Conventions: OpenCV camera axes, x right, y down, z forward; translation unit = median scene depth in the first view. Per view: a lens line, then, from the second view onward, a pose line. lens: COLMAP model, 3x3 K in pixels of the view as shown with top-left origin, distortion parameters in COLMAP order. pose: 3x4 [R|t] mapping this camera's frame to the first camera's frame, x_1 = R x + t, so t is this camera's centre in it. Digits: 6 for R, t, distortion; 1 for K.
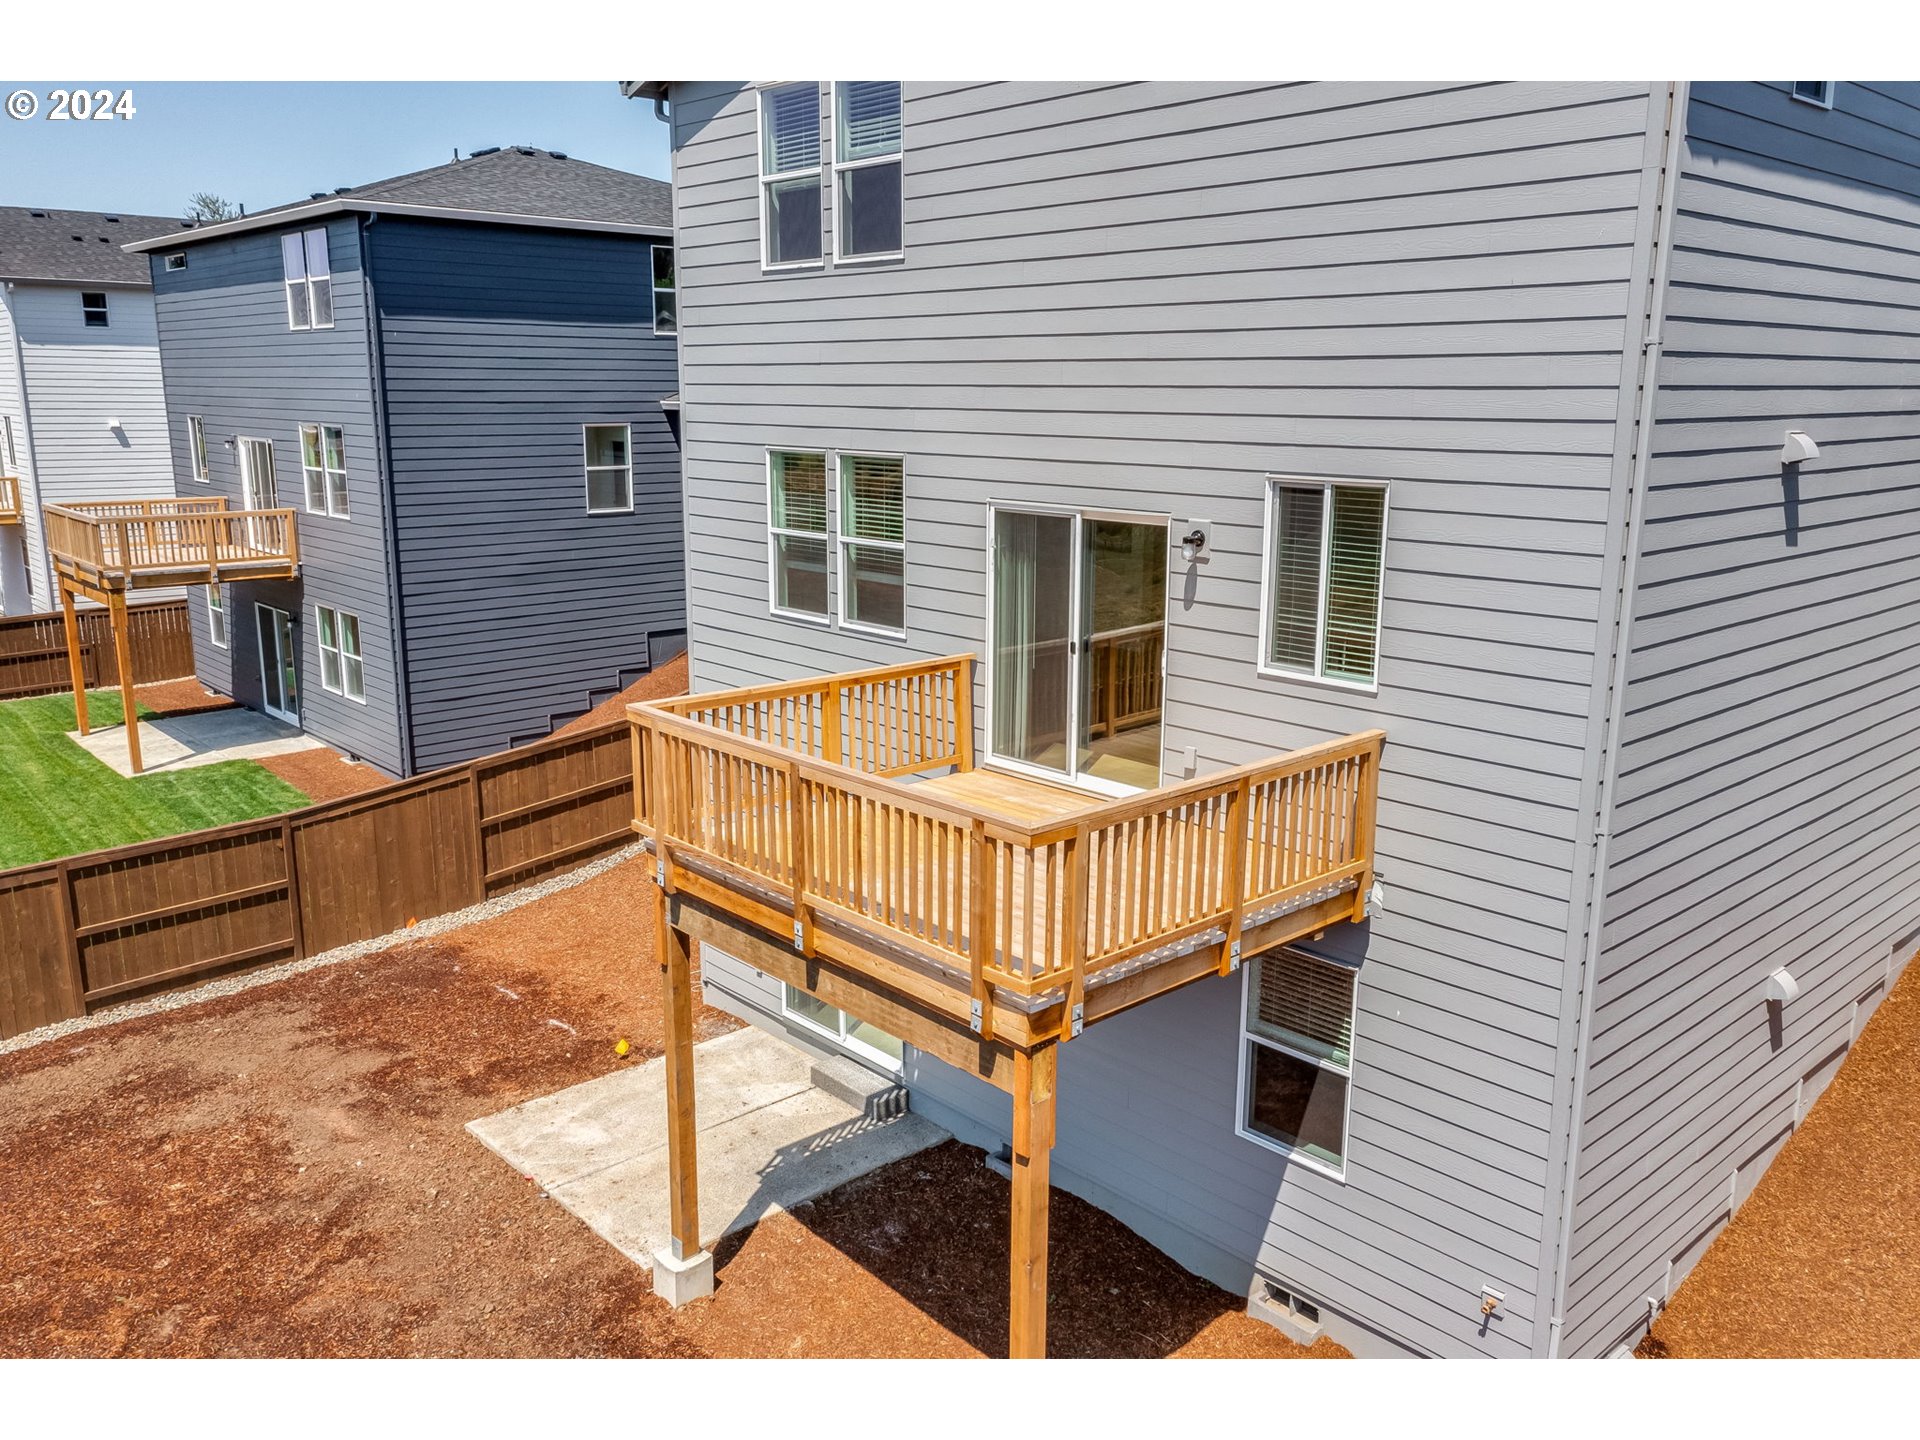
lens RADIAL K [[1511.7, 0, 963.8], [0, 1511.7, 716.8], [0, 0, 1]] dist [0.008618, 0.001707]
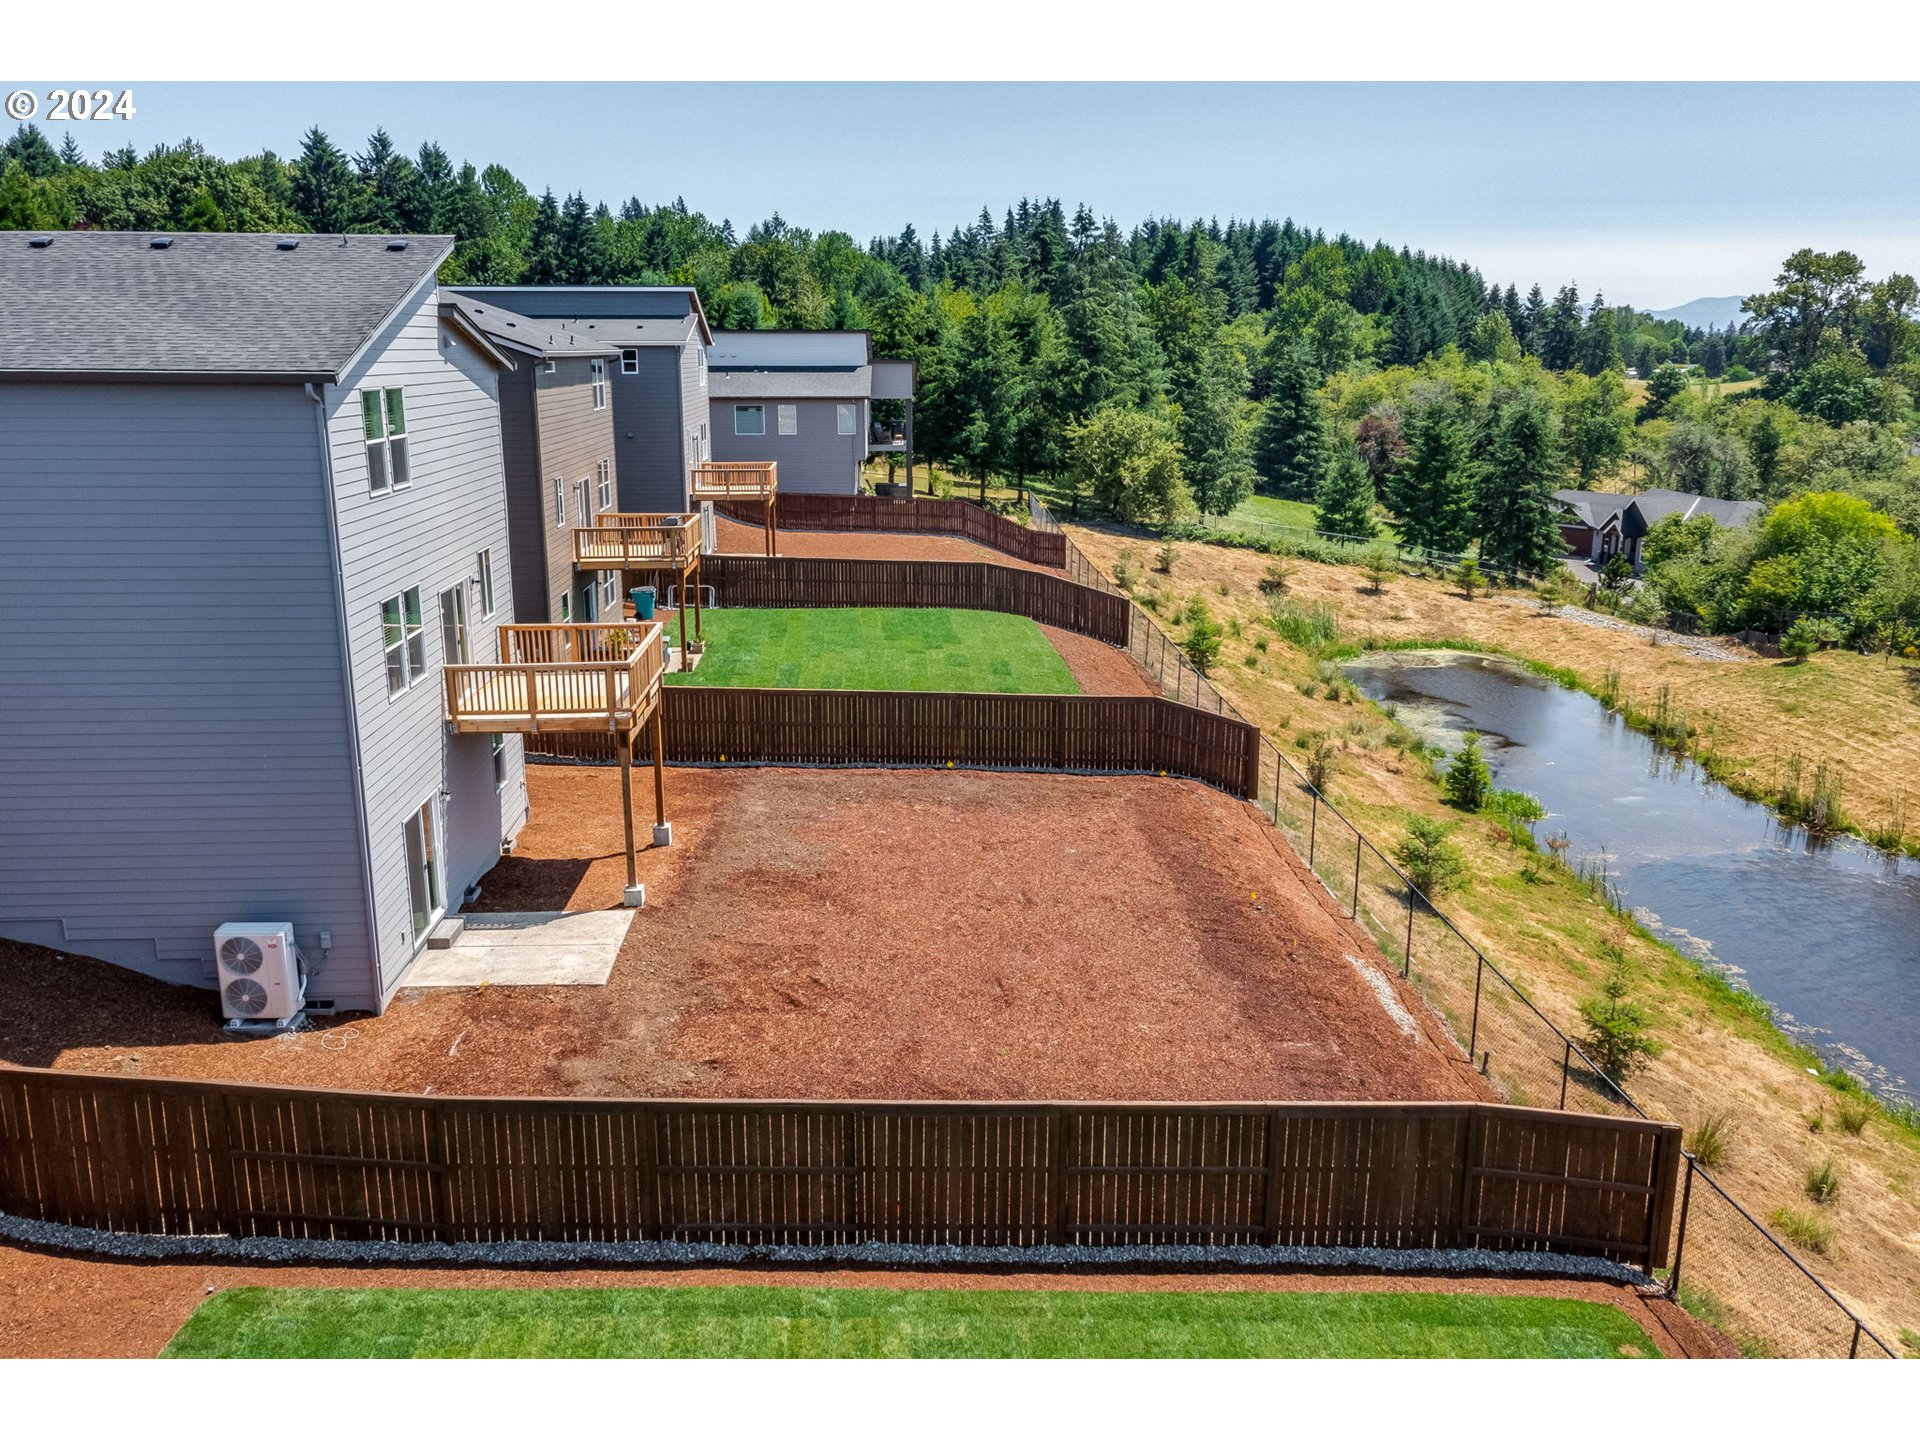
lens RADIAL K [[1511.7, 0, 957.0], [0, 1511.7, 719.5], [0, 0, 1]] dist [0.008618, 0.001707]
pose [[-0.771615, -0.155326, 0.616833, -1.704622], [0.134363, 0.908046, 0.396735, -0.654327], [-0.621736, 0.389007, -0.679792, 1.855443]]
